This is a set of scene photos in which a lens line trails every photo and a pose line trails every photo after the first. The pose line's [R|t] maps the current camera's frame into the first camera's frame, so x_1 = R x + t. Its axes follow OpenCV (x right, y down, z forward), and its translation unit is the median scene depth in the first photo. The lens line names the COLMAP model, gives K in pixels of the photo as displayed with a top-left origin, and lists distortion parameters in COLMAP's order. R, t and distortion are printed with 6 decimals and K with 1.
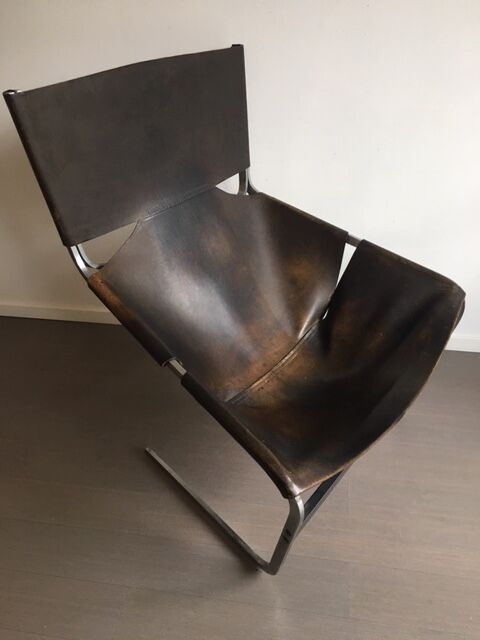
lens RADIAL K [[541.2, 0, 239.9], [0, 541.2, 324.1], [0, 0, 1]] dist [0.045686, -0.057091]
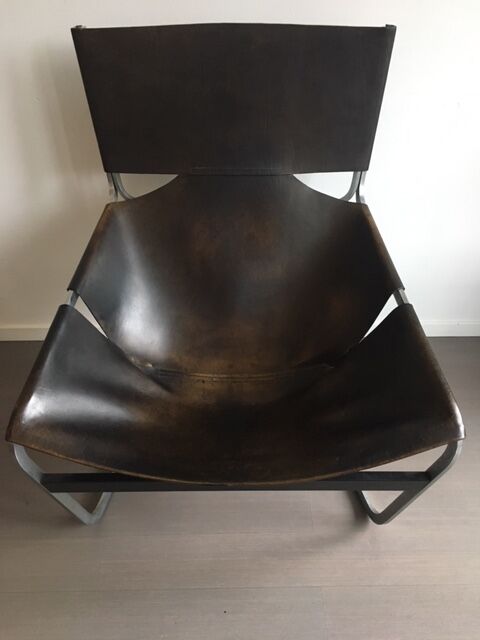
lens RADIAL K [[541.2, 0, 240.2], [0, 541.2, 321.8], [0, 0, 1]] dist [0.045686, -0.057091]
pose [[0.618532, 0.482742, -0.619982, 0.579185], [-0.450717, 0.864286, 0.223304, -0.201582], [0.643640, 0.141316, 0.752168, 0.285551]]
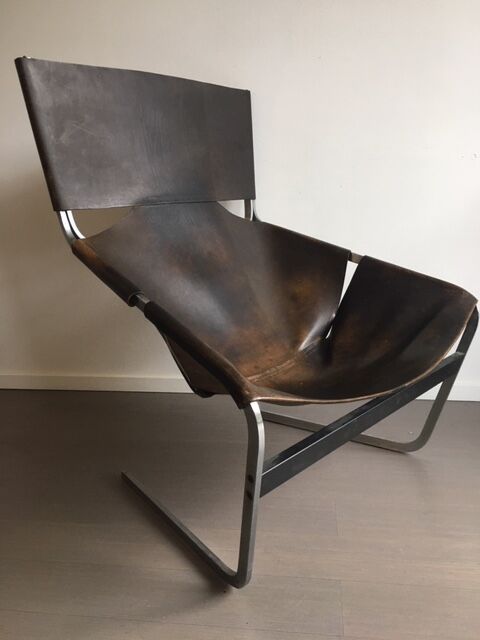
lens RADIAL K [[541.2, 0, 241.9], [0, 541.2, 320.3], [0, 0, 1]] dist [0.045686, -0.057091]
pose [[0.995473, 0.019416, -0.093036, 0.101359], [-0.049847, 0.940125, -0.337164, 0.299894], [0.080919, 0.340276, 0.936837, 0.111218]]
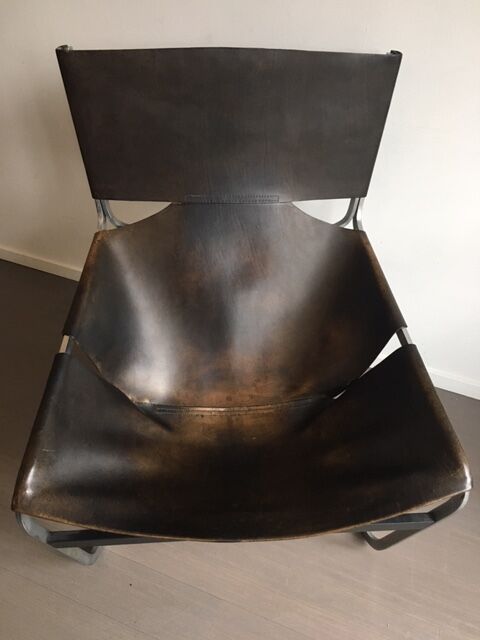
lens RADIAL K [[541.2, 0, 241.8], [0, 541.2, 318.3], [0, 0, 1]] dist [0.045686, -0.057091]
pose [[0.673189, 0.520366, -0.525391, 0.459032], [-0.459418, 0.851052, 0.254256, -0.277125], [0.579441, 0.070212, 0.811984, 0.243618]]
